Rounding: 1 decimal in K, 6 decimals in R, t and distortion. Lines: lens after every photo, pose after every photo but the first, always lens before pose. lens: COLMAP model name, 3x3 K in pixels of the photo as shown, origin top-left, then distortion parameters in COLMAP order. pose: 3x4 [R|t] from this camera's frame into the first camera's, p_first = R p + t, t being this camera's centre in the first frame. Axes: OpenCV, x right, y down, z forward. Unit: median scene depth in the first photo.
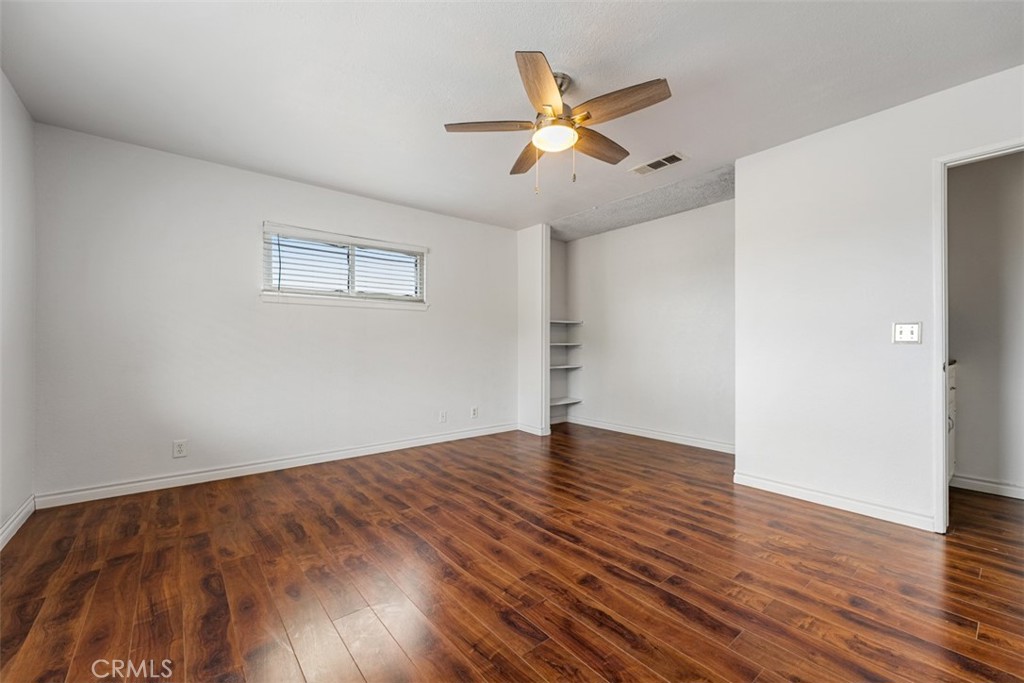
lens RADIAL K [[406.0, 0, 509.1], [0, 406.0, 344.6], [0, 0, 1]] dist [0.000222, 0.000382]
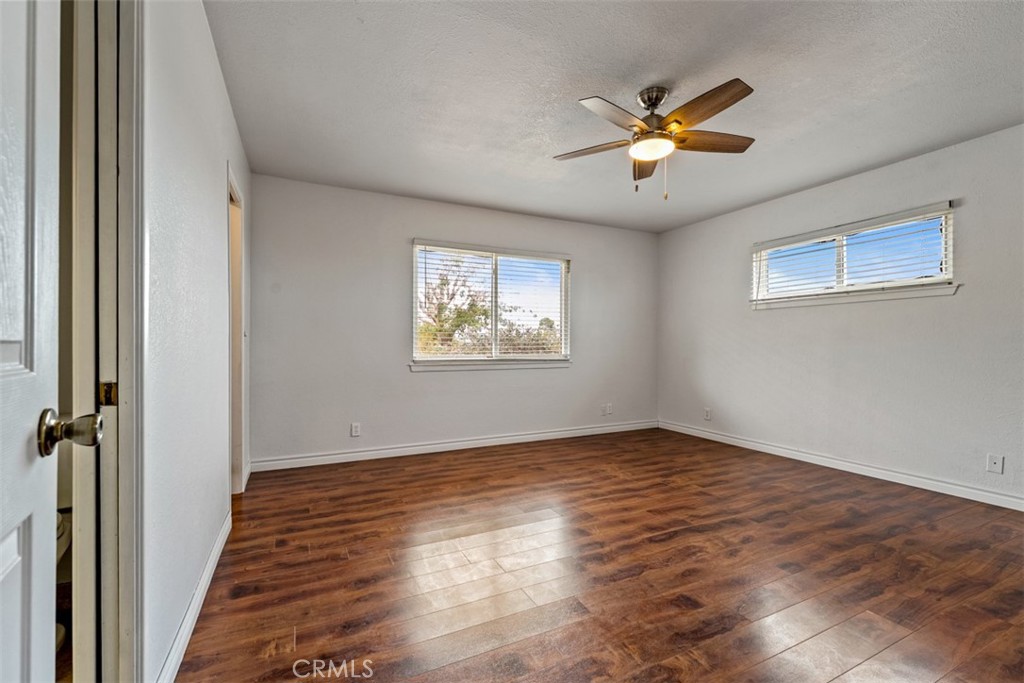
lens RADIAL K [[431.5, 0, 511.7], [0, 431.5, 344.0], [0, 0, 1]] dist [-0.002308, -0.000213]
pose [[-0.210856, -0.002668, -0.977513, 1.066513], [0.001496, 0.999994, -0.003052, -0.000581], [0.977516, -0.002106, -0.210851, 0.735059]]
